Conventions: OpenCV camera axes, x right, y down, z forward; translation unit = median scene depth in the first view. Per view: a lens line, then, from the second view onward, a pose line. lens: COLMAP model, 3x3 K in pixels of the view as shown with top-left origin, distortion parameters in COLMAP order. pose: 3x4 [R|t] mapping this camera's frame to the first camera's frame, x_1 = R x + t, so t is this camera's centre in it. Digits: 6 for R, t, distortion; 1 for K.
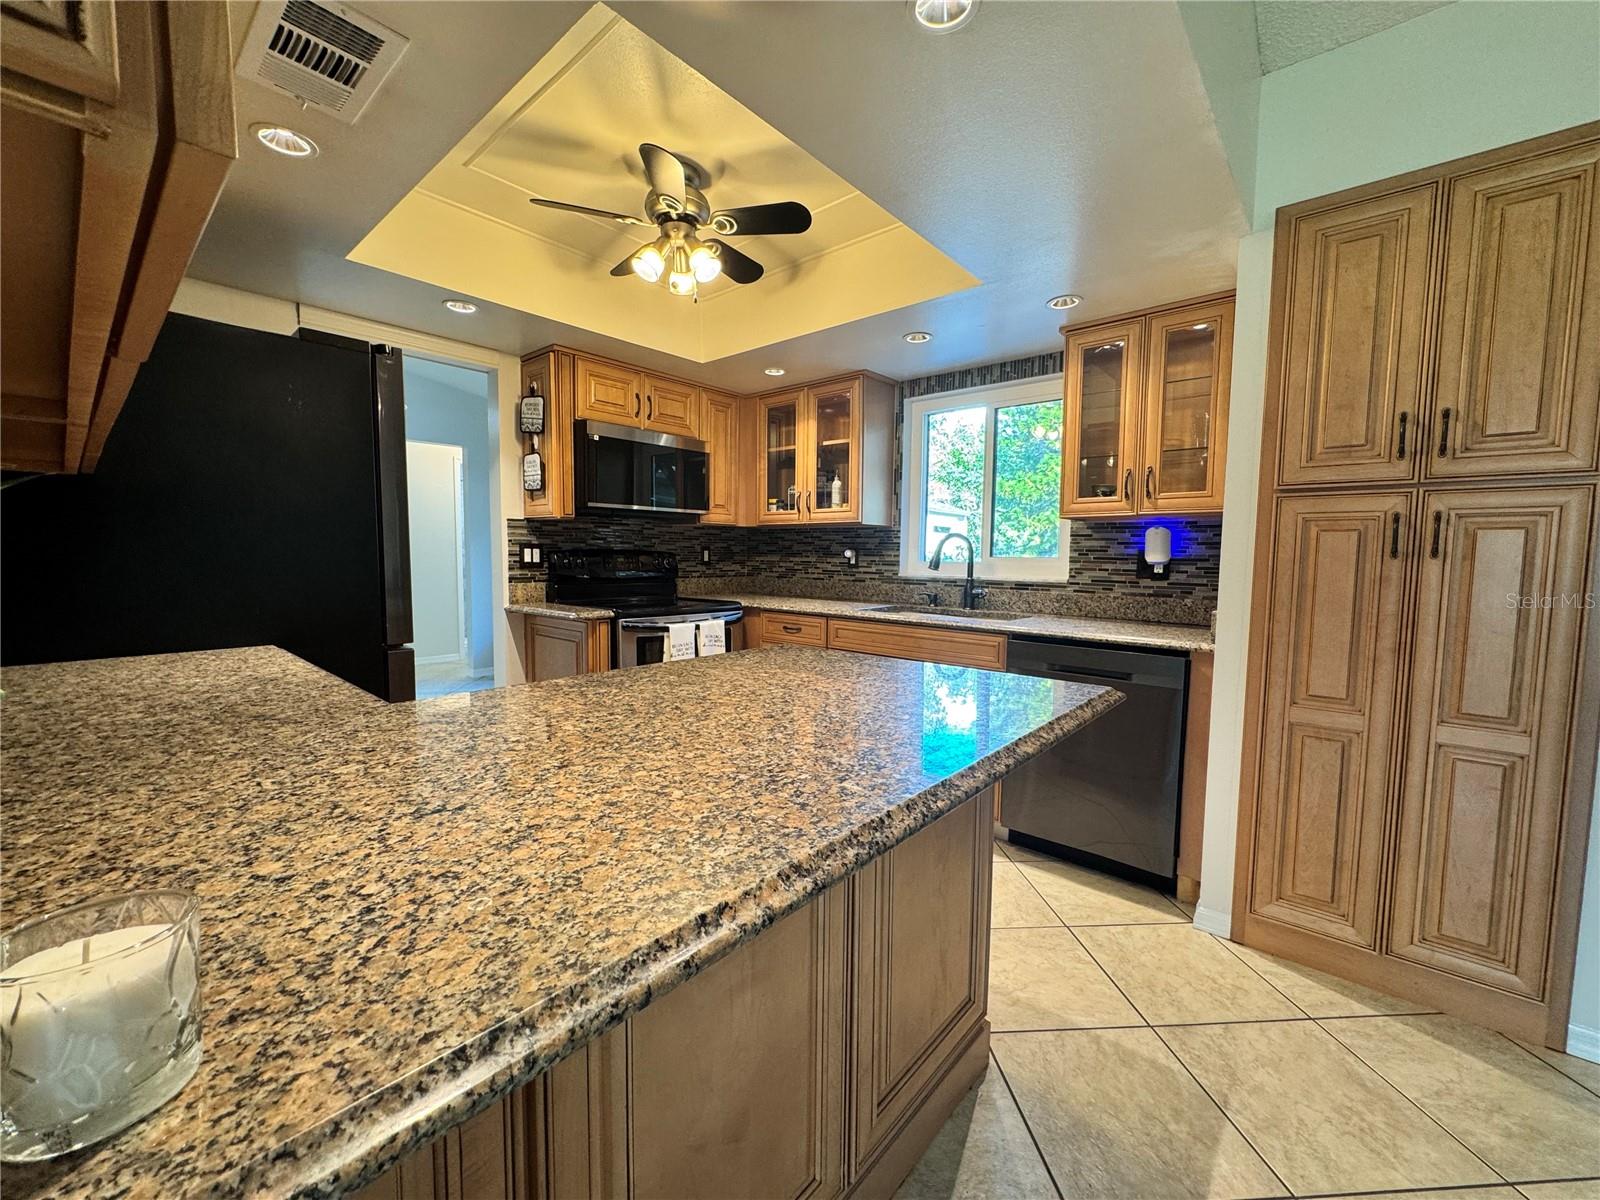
lens RADIAL K [[643.2, 0, 800.0], [0, 643.2, 600.0], [0, 0, 1]] dist [0.000979, 0.000340]
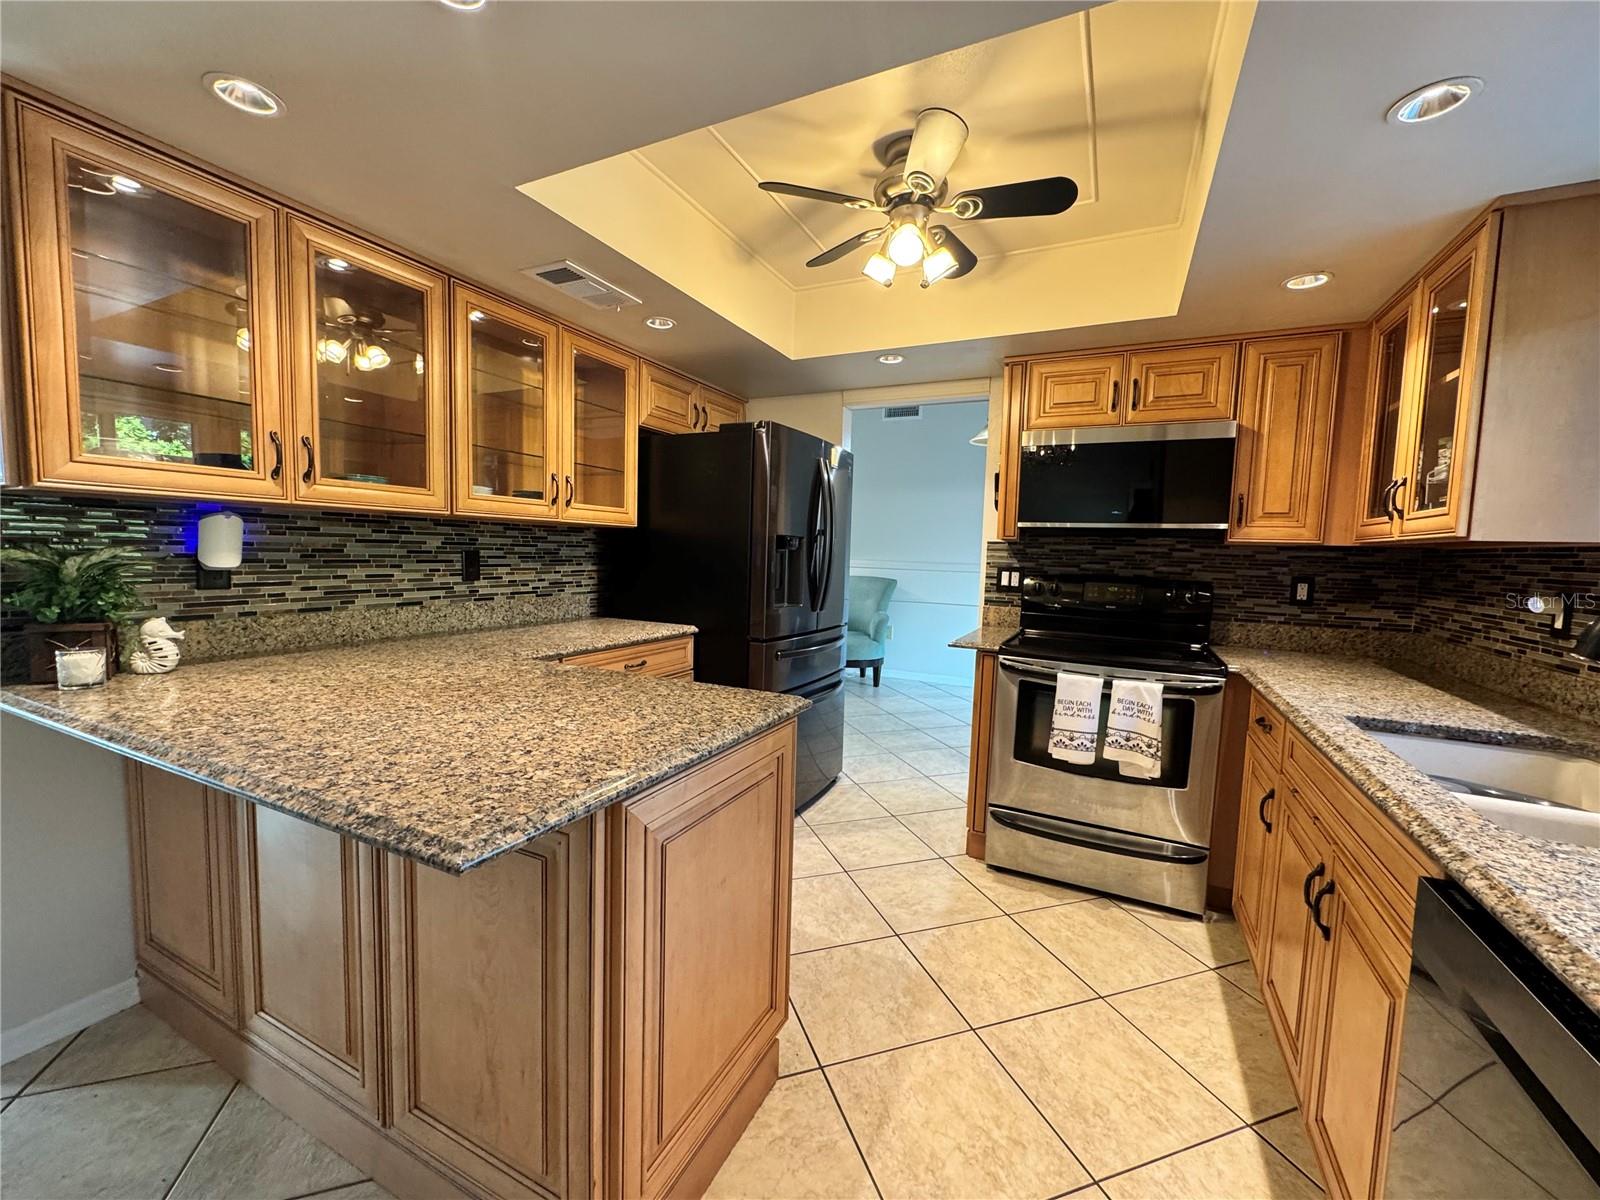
lens RADIAL K [[643.2, 0, 800.0], [0, 643.2, 600.0], [0, 0, 1]] dist [0.000979, 0.000340]
pose [[0.267201, 0.073596, -0.960826, 0.432708], [-0.099442, 0.993862, 0.048472, -0.053261], [0.958496, 0.082595, 0.272880, 0.438645]]
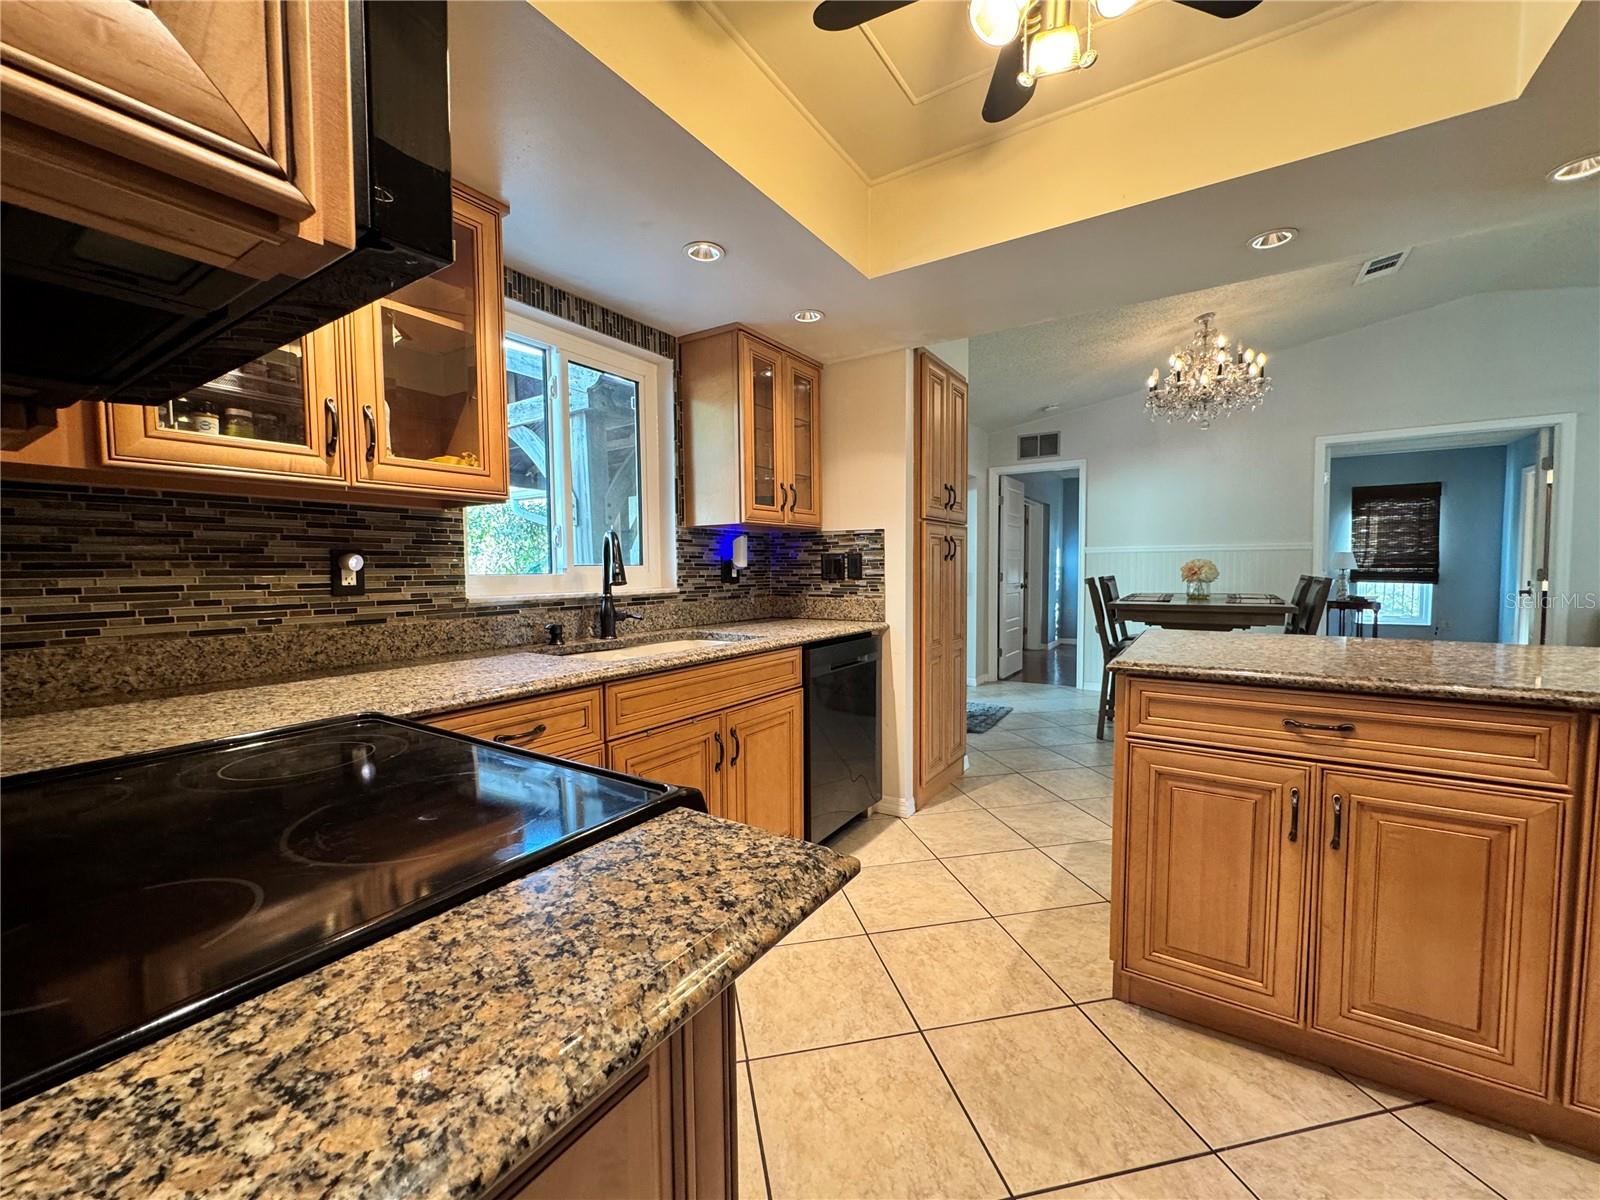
lens RADIAL K [[643.2, 0, 800.0], [0, 643.2, 600.0], [0, 0, 1]] dist [0.000979, 0.000340]
pose [[-0.137522, -0.064256, 0.988412, -0.473254], [0.076510, 0.994223, 0.075279, -0.065819], [-0.987539, 0.085976, -0.131812, 0.879931]]
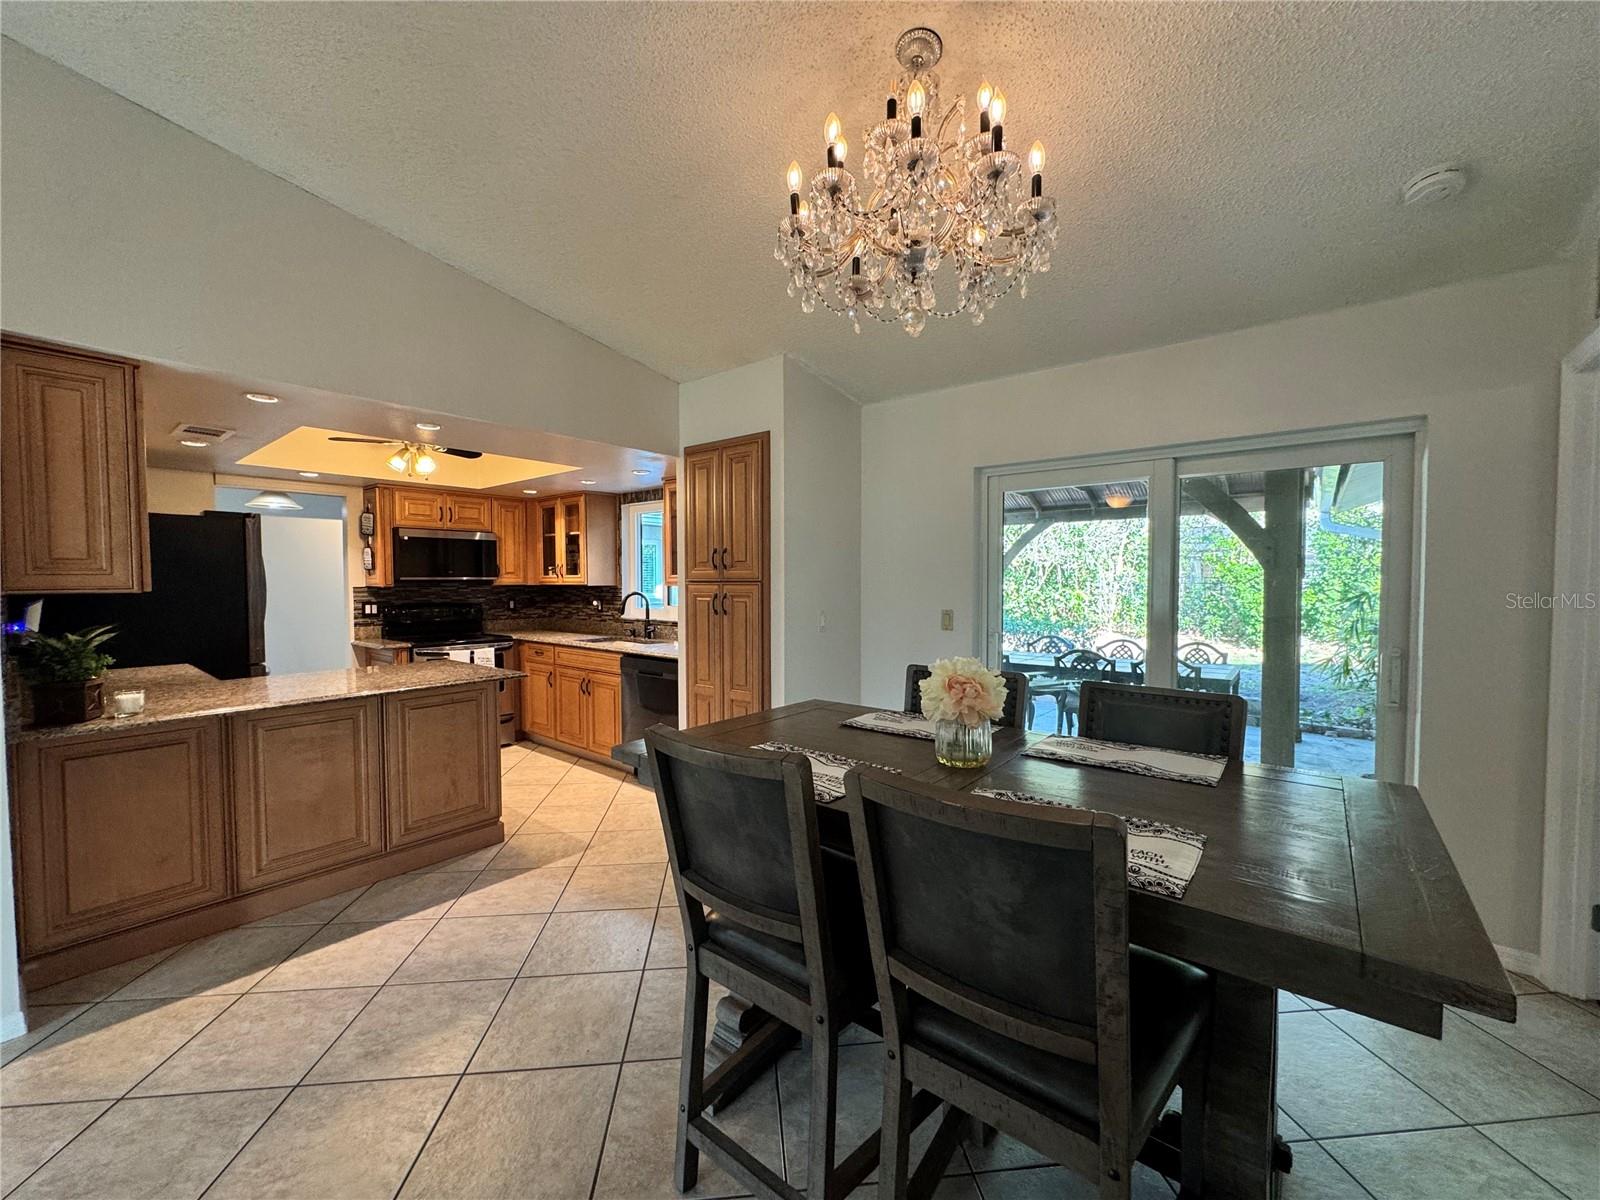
lens RADIAL K [[637.5, 0, 800.0], [0, 637.5, 600.0], [0, 0, 1]] dist [-0.000473, 0.000282]
pose [[0.999228, -0.014814, 0.036383, 0.587482], [0.016416, 0.998890, -0.044145, -0.005095], [-0.035689, 0.044708, 0.998362, -0.612972]]
